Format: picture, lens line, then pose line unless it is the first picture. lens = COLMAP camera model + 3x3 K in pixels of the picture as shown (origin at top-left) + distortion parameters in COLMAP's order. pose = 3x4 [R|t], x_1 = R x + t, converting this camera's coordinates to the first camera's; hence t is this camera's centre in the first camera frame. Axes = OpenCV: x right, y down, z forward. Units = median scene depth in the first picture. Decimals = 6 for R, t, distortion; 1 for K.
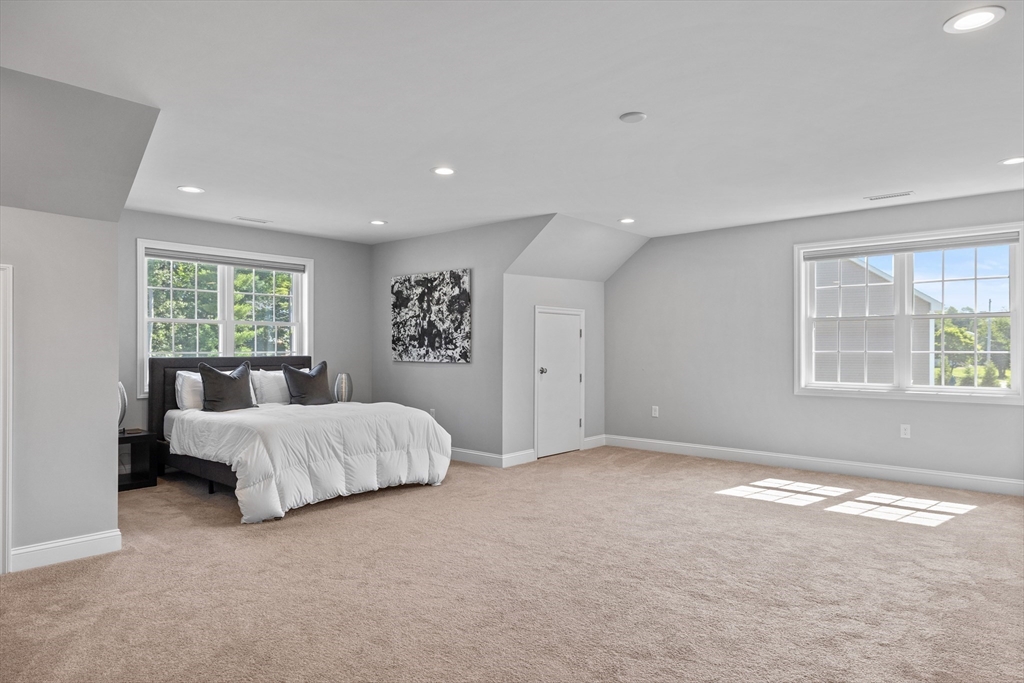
lens RADIAL K [[629.5, 0, 512.0], [0, 629.5, 341.5], [0, 0, 1]] dist [-0.001657, 0.000821]
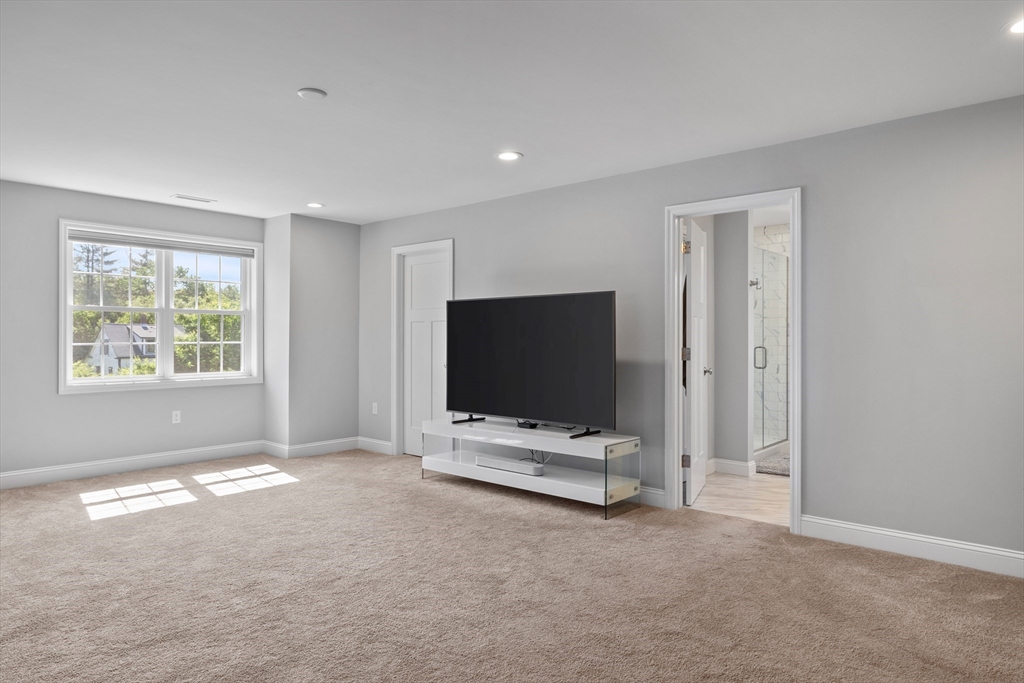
lens RADIAL K [[629.1, 0, 512.0], [0, 629.1, 341.5], [0, 0, 1]] dist [-0.001799, -0.000139]
pose [[-0.004553, -0.005699, 0.999973, -0.381437], [-0.010822, 0.999925, 0.005650, 0.000822], [-0.999931, -0.010796, -0.004614, 0.368120]]
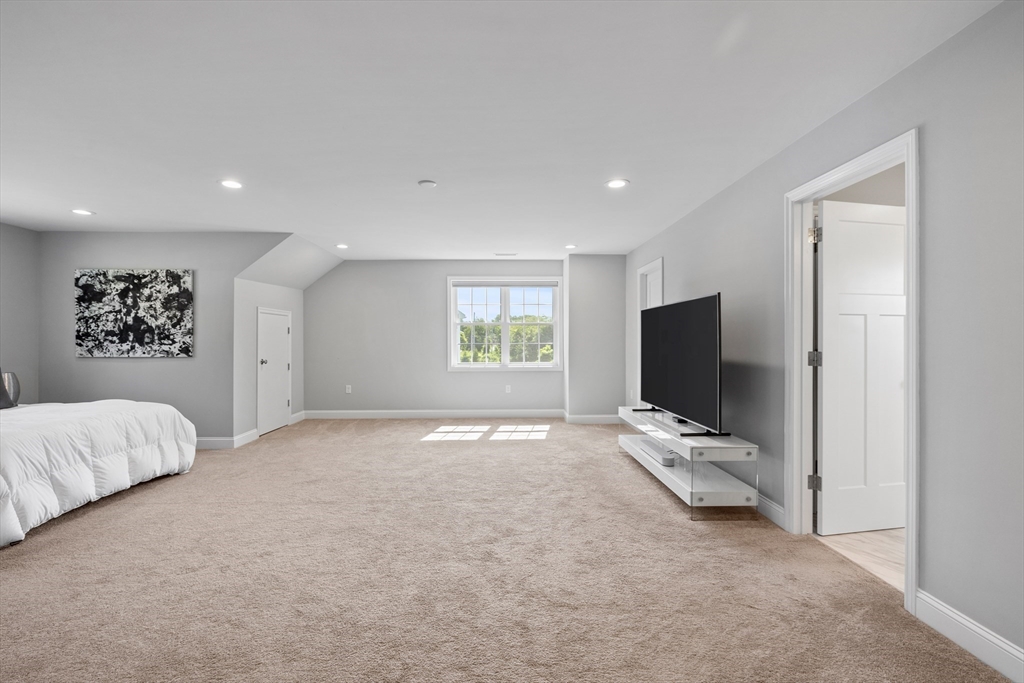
lens RADIAL K [[454.2, 0, 512.0], [0, 454.2, 341.5], [0, 0, 1]] dist [-0.003993, -0.000022]
pose [[0.731696, -0.004020, 0.681619, -0.195066], [-0.004045, 0.999939, 0.010239, -0.002897], [-0.681619, -0.010249, 0.731635, 0.055460]]
